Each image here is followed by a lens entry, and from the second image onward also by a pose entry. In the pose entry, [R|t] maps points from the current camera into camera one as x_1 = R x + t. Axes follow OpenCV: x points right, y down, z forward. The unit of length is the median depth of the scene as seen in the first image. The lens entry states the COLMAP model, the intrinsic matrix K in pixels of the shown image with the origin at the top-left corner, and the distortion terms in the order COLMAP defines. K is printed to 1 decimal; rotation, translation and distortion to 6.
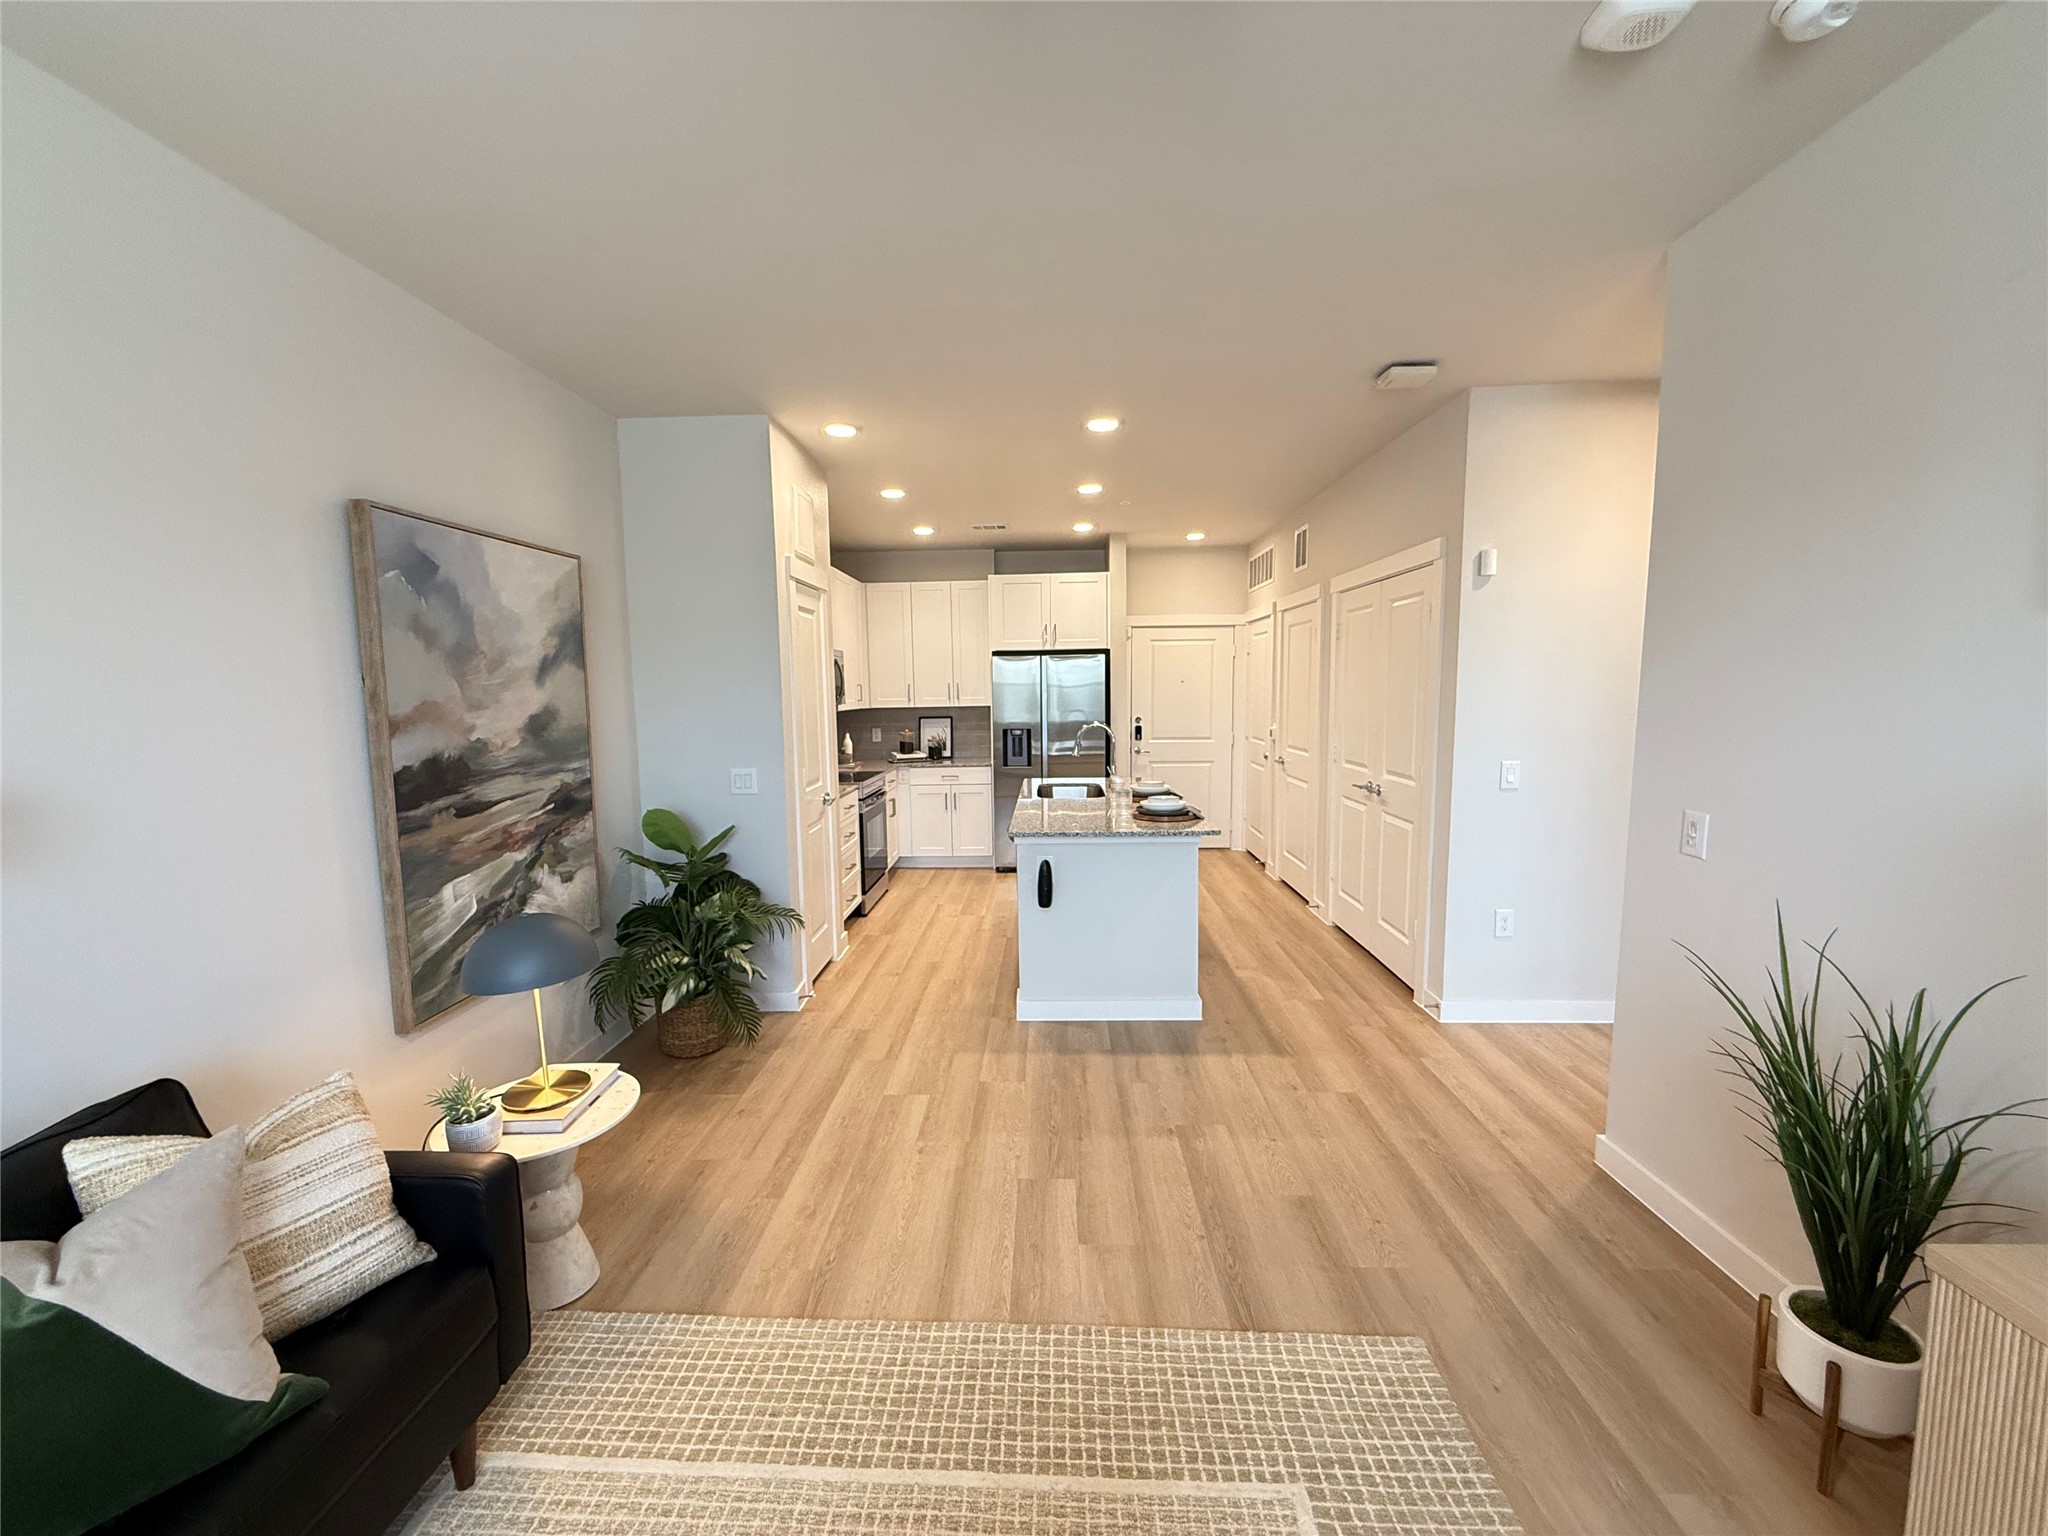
lens RADIAL K [[821.9, 0, 1034.5], [0, 821.9, 776.7], [0, 0, 1]] dist [0.003086, 0.000434]
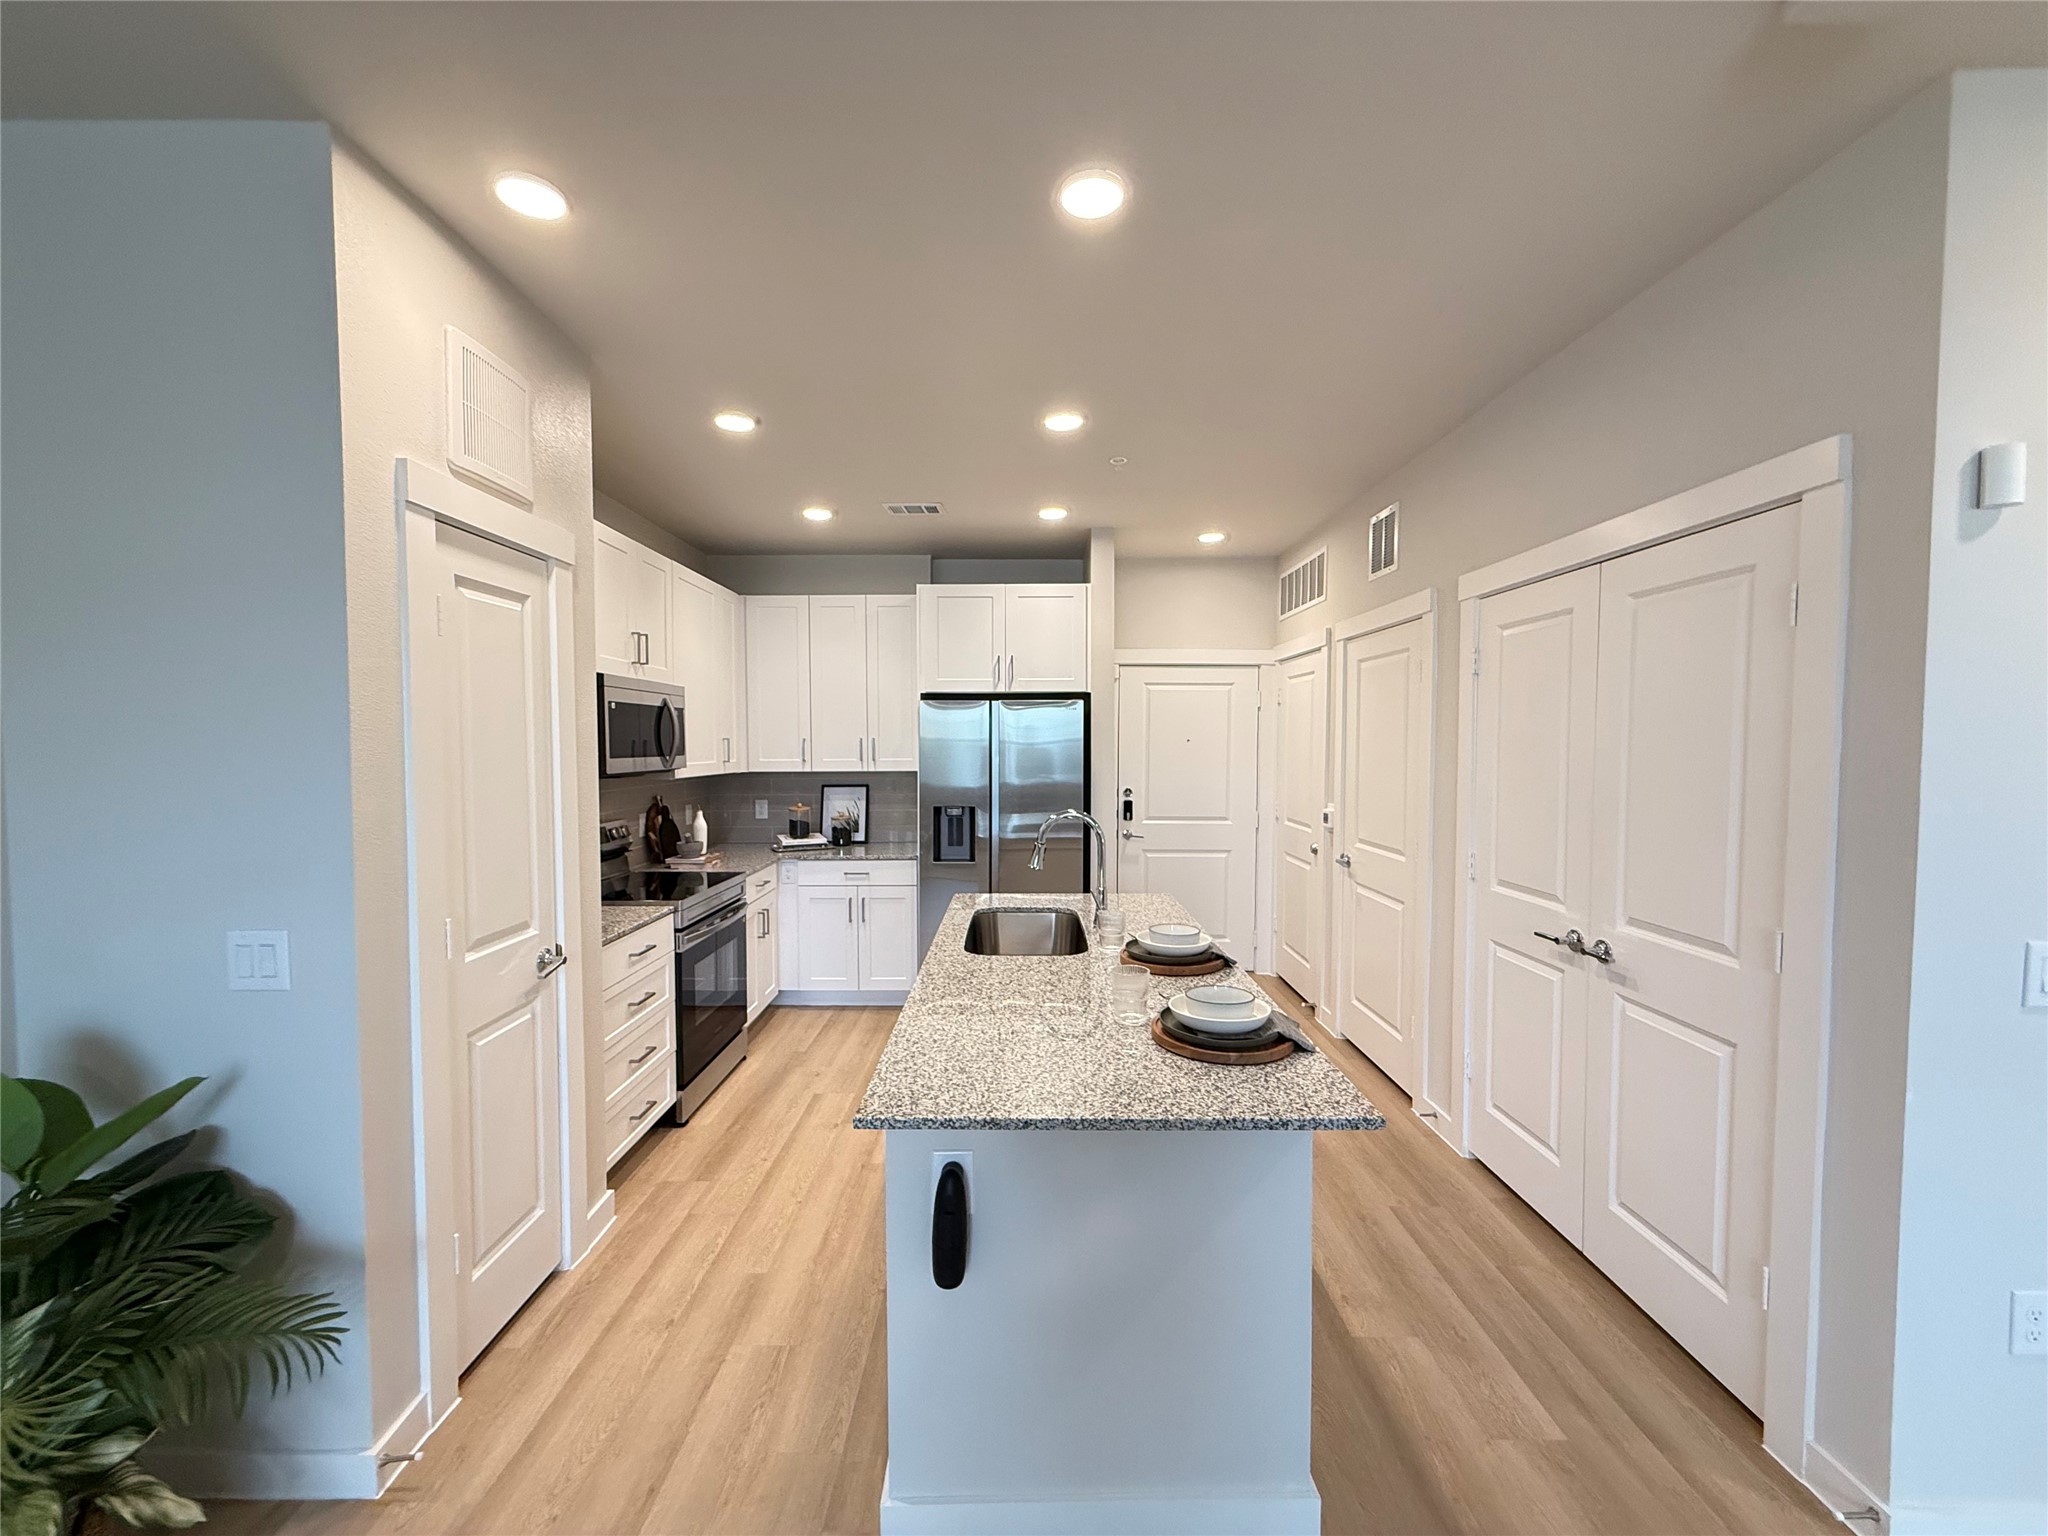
lens RADIAL K [[821.9, 0, 1033.6], [0, 821.9, 775.9], [0, 0, 1]] dist [0.003086, 0.000434]
pose [[0.999345, 0.012358, 0.034025, 0.027230], [-0.010049, 0.997689, -0.067199, -0.049321], [-0.034777, 0.066813, 0.997159, 0.406619]]
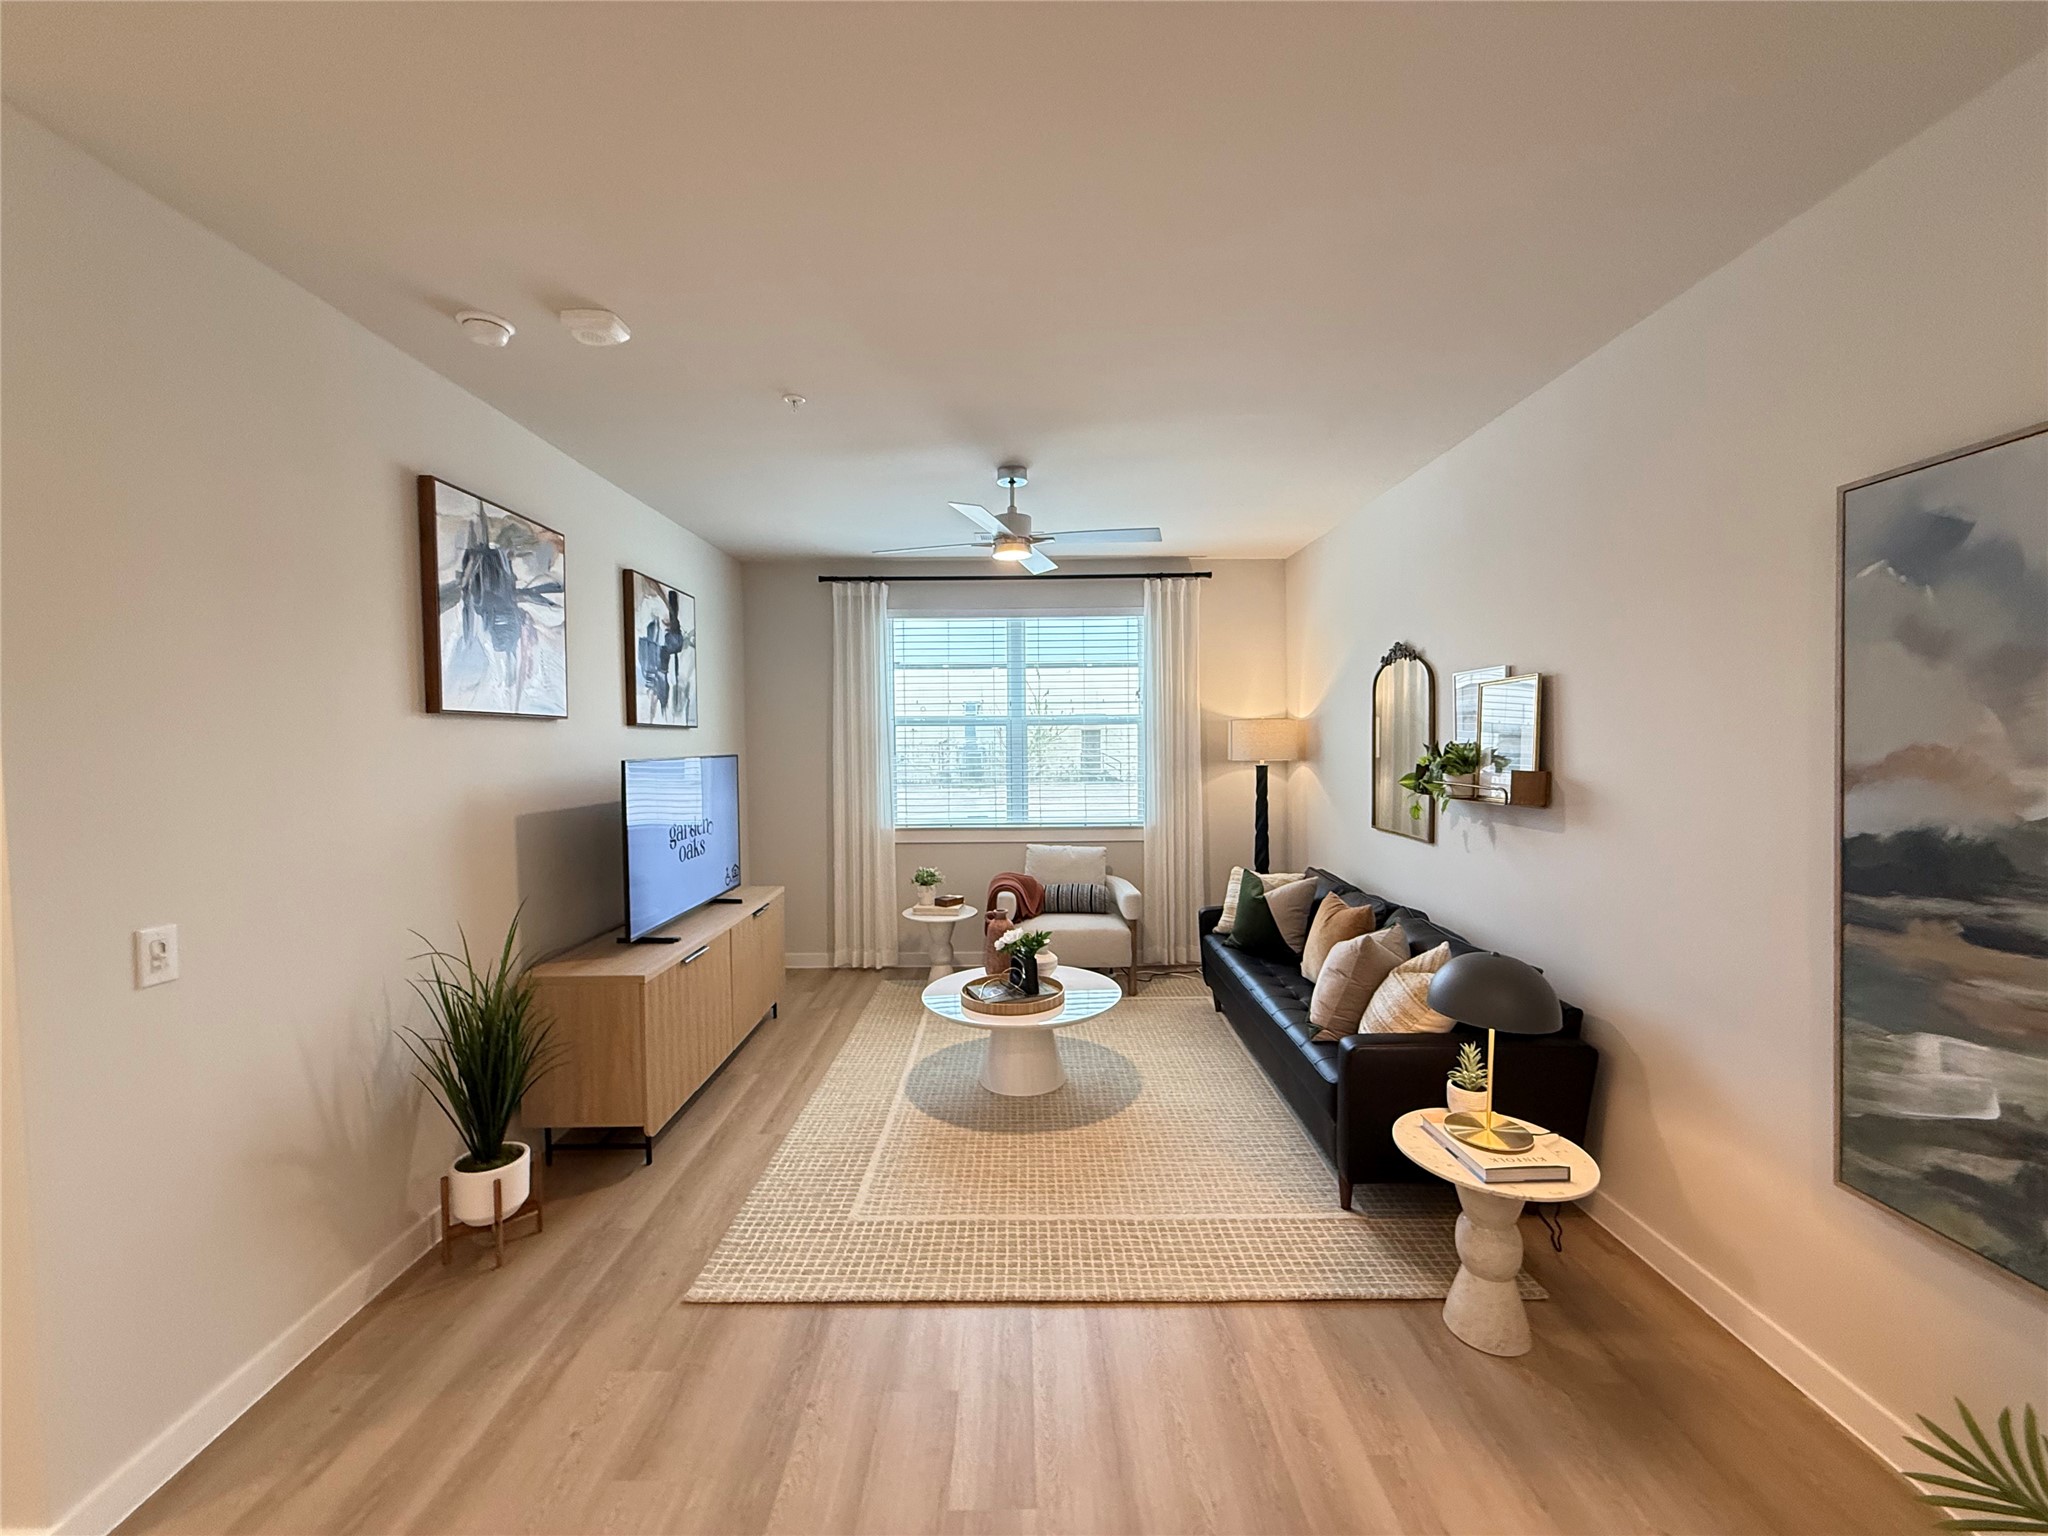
lens RADIAL K [[821.9, 0, 1029.0], [0, 821.9, 763.1], [0, 0, 1]] dist [0.003086, 0.000434]
pose [[-0.999032, 0.027332, -0.034460, -0.003559], [0.022390, 0.990397, 0.136428, -0.089568], [0.037858, 0.135524, -0.990051, 0.794804]]
